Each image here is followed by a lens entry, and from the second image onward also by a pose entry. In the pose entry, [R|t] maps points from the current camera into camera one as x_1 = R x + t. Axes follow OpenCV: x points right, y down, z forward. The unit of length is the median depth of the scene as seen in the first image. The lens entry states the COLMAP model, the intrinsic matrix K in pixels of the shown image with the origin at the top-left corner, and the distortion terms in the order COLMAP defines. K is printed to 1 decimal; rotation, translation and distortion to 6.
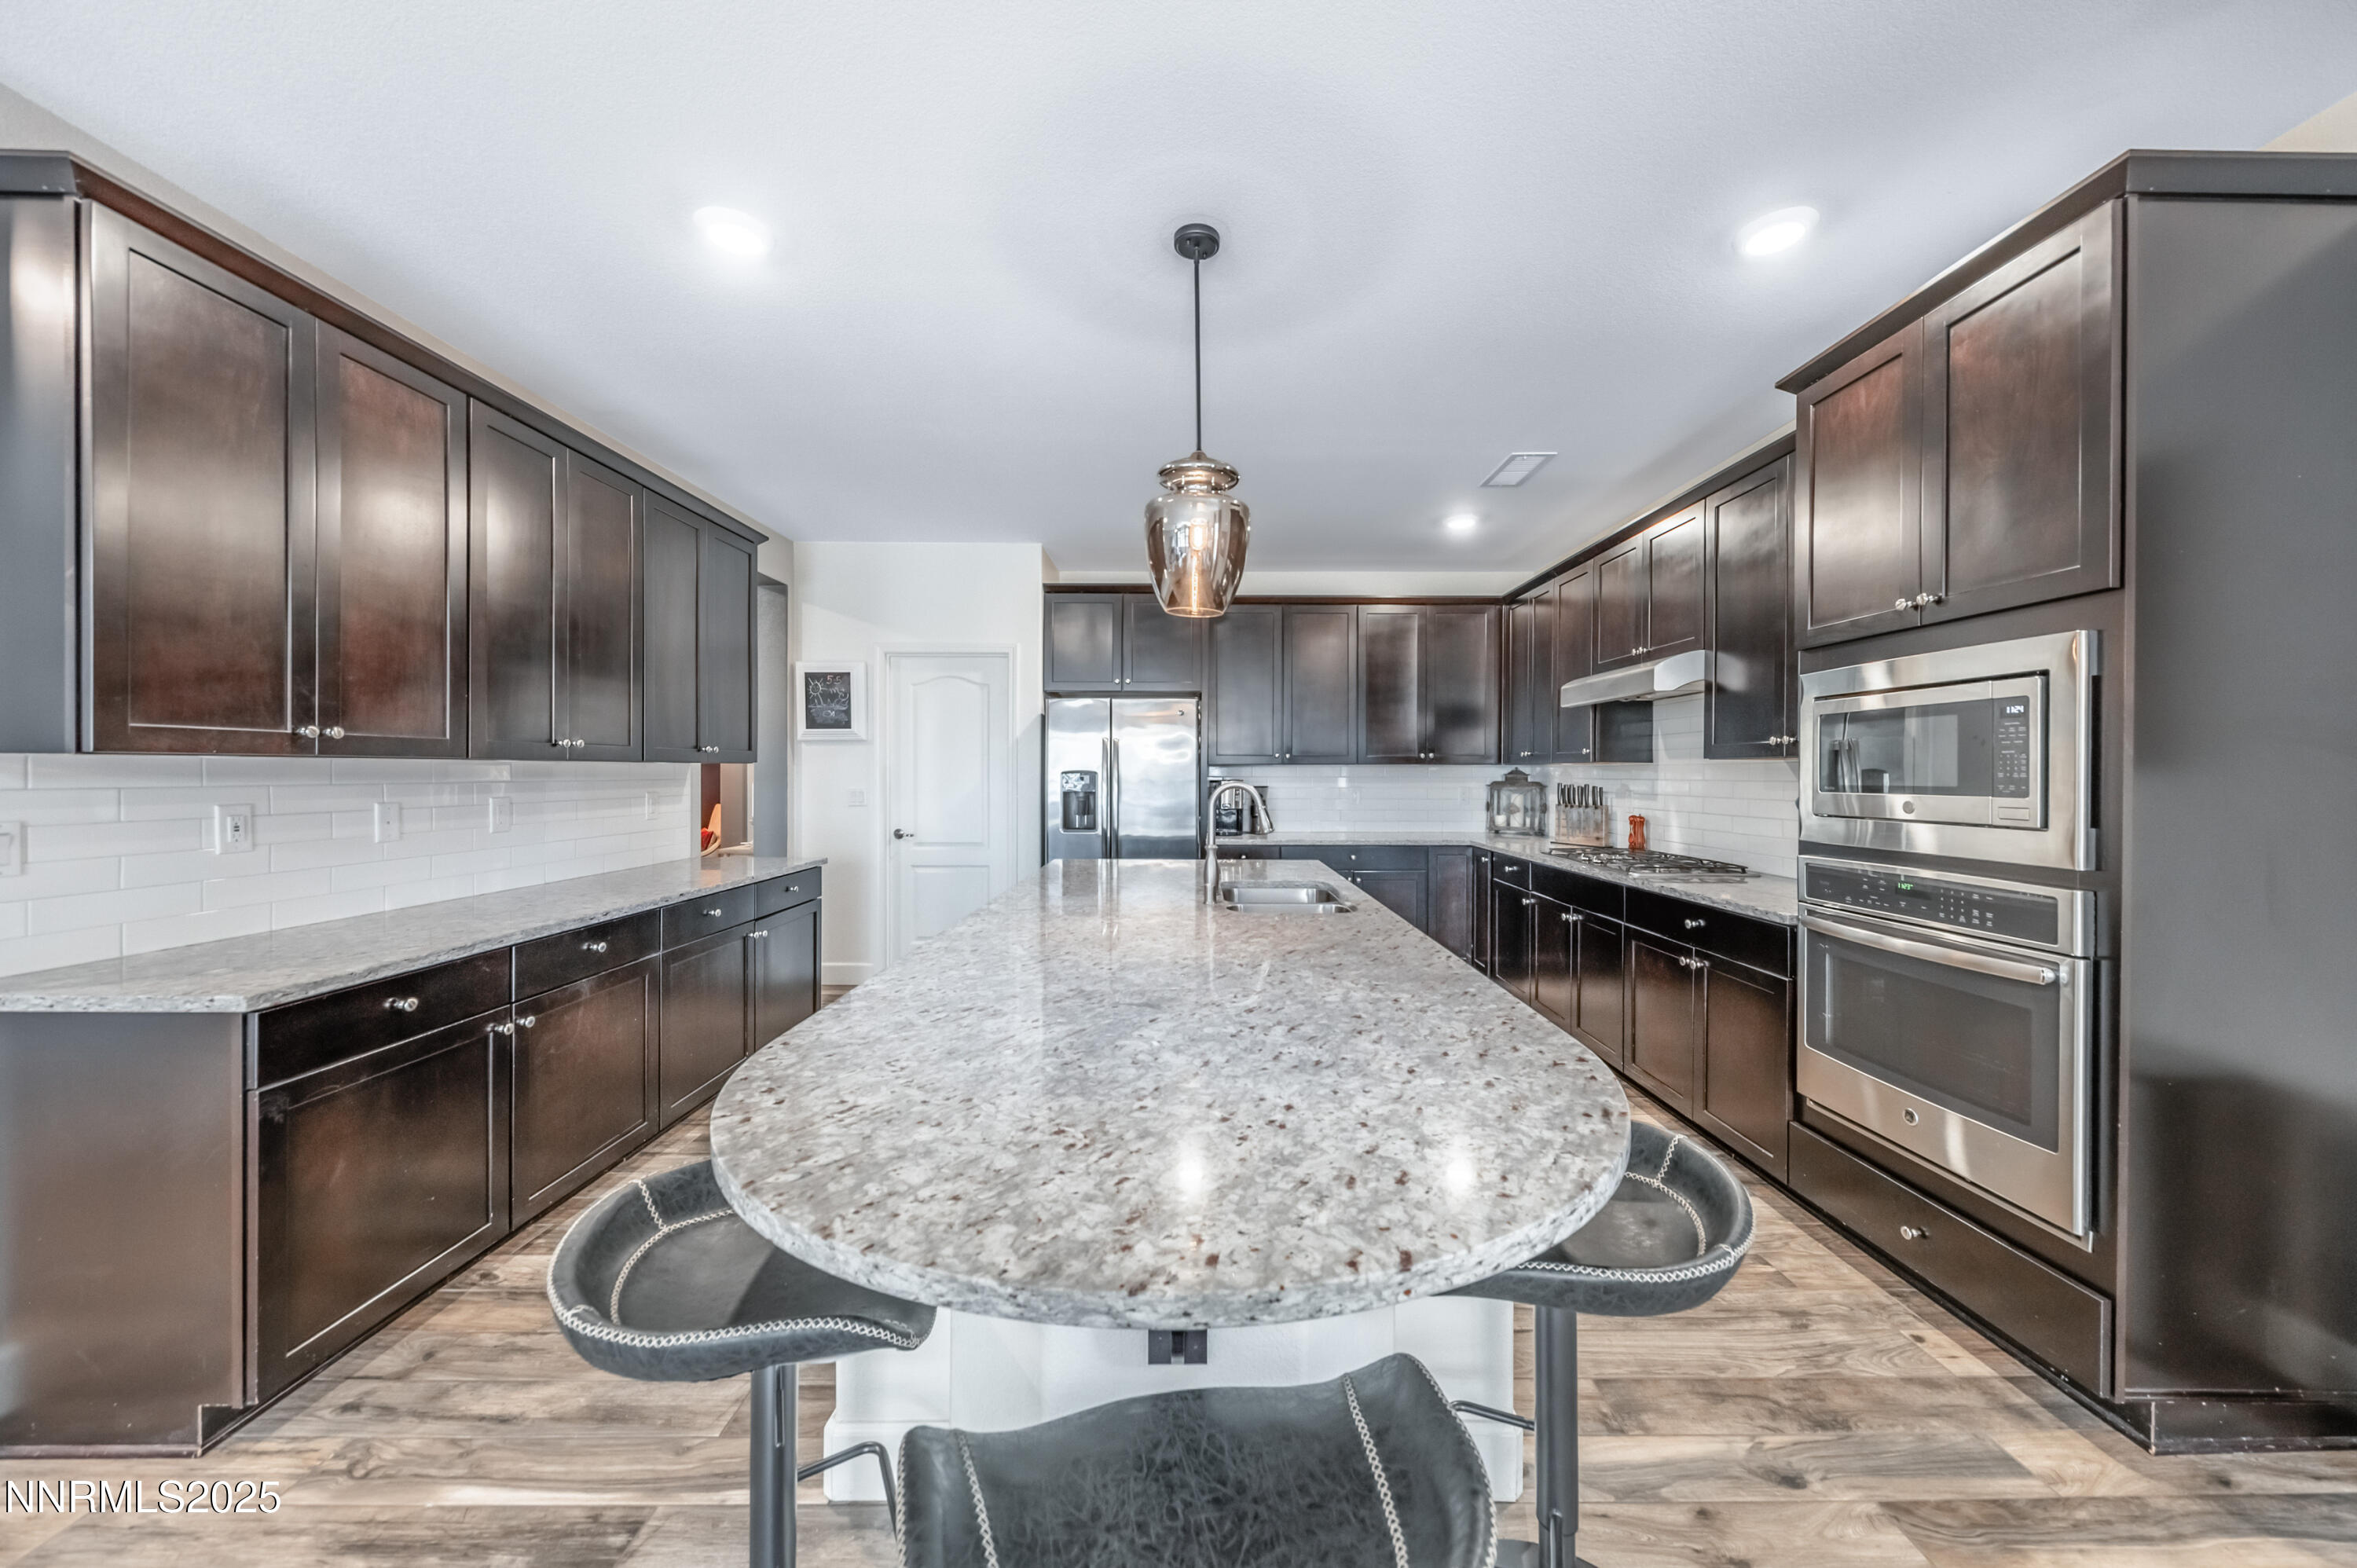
lens RADIAL K [[822.2, 0, 1182.6], [0, 822.2, 777.2], [0, 0, 1]] dist [-0.002902, -0.000244]
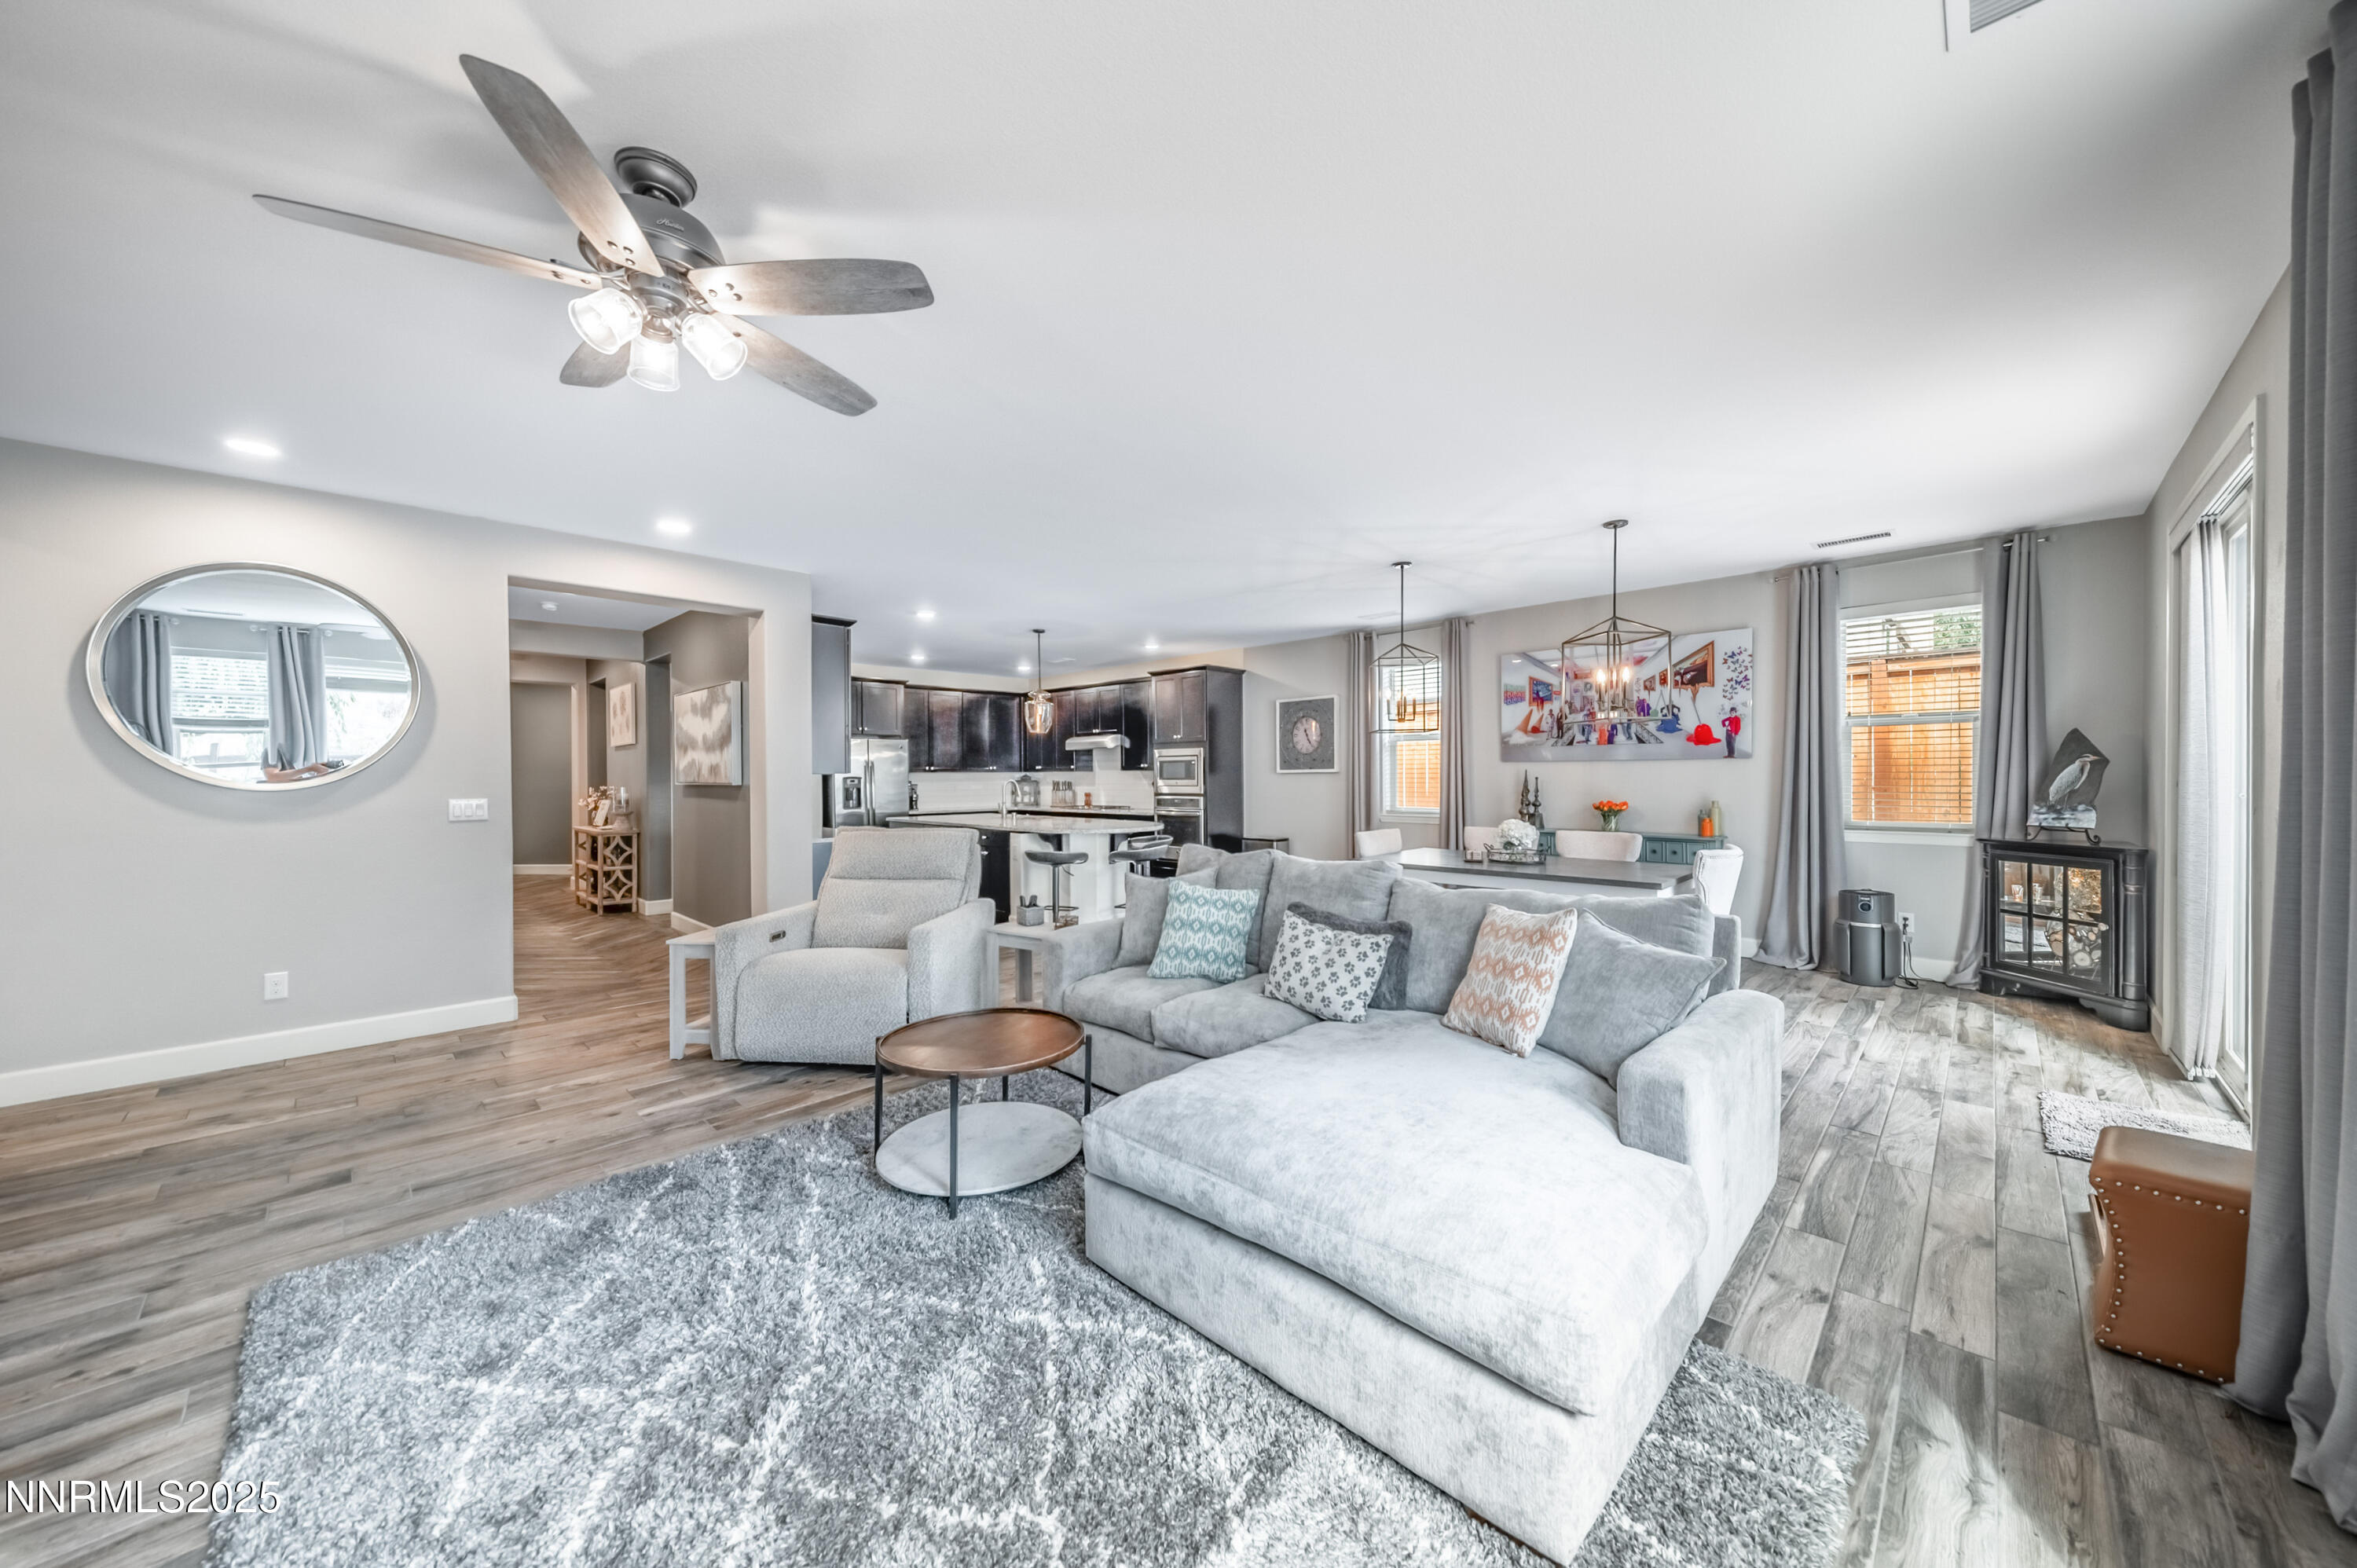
lens RADIAL K [[822.2, 0, 1195.5], [0, 822.2, 780.5], [0, 0, 1]] dist [-0.002902, -0.000244]
pose [[0.692903, -0.019163, 0.720776, -0.951592], [0.015550, 0.999811, 0.011633, -0.012969], [-0.720863, 0.003148, 0.693071, -0.912200]]
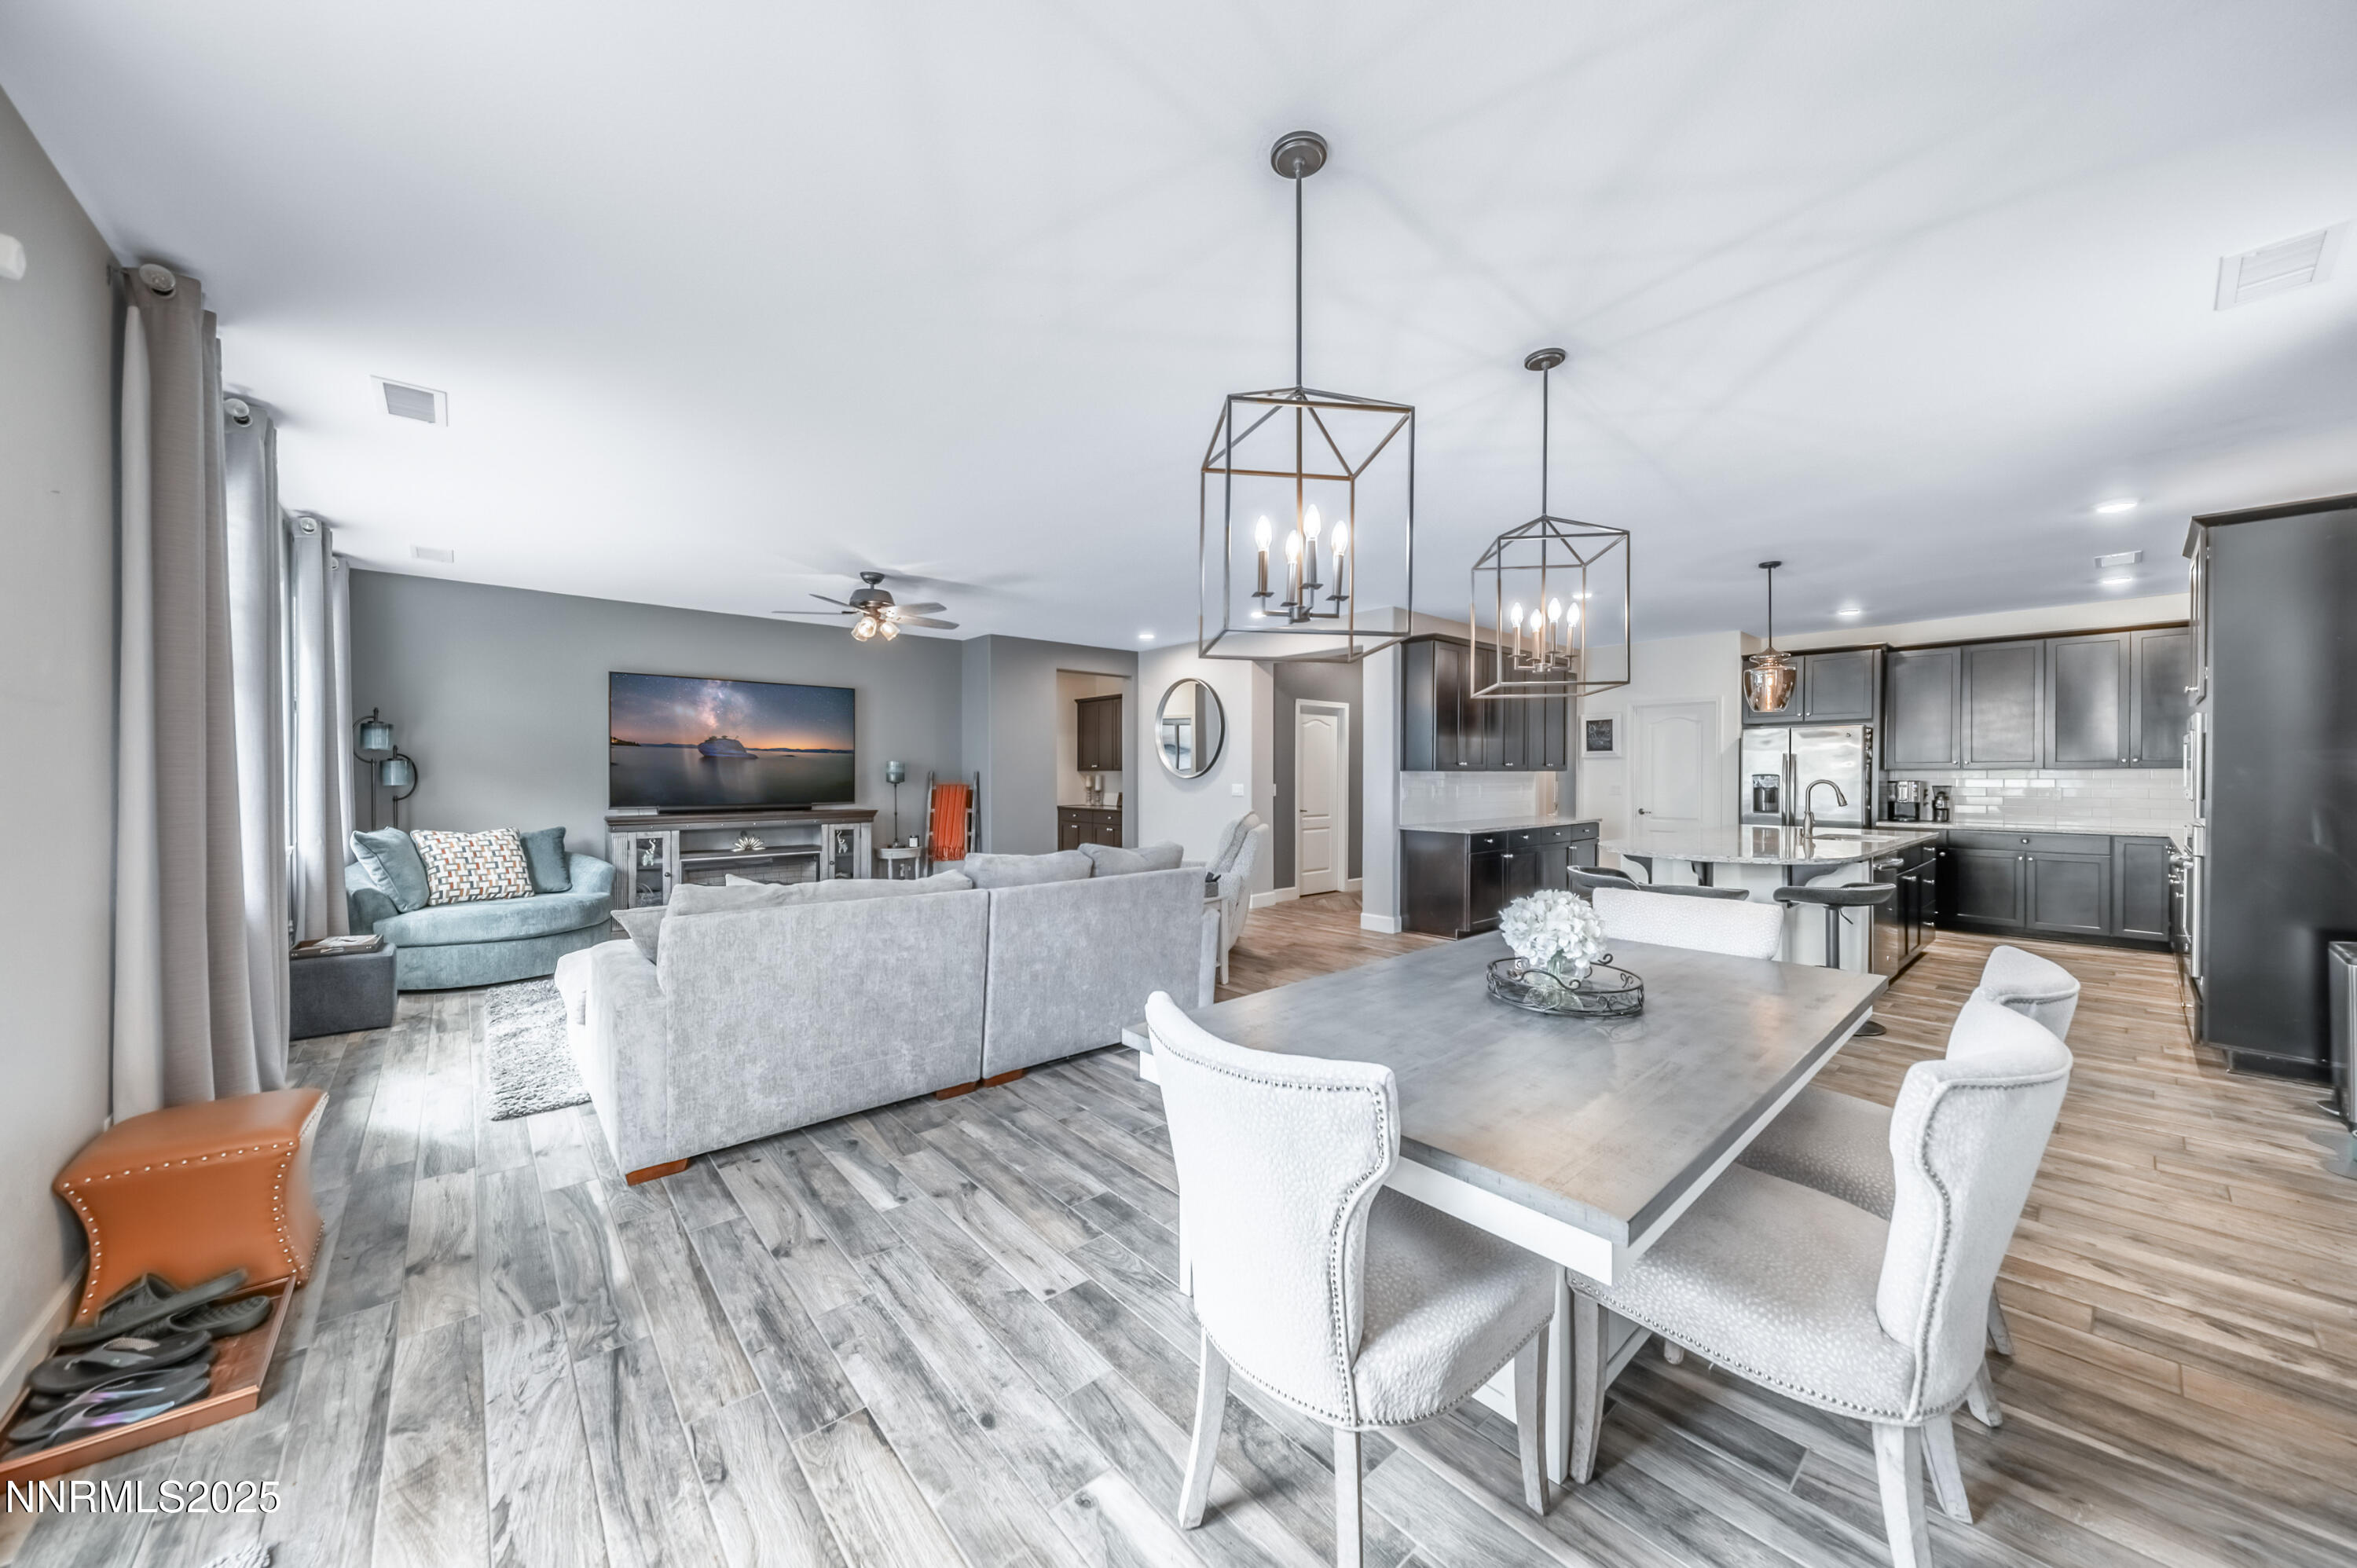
lens RADIAL K [[822.2, 0, 1181.1], [0, 822.2, 776.9], [0, 0, 1]] dist [-0.002902, -0.000244]
pose [[0.663845, 0.007400, -0.747833, 0.313367], [-0.005489, 0.999972, 0.005022, -0.004152], [0.747850, 0.000771, 0.663868, -0.896372]]
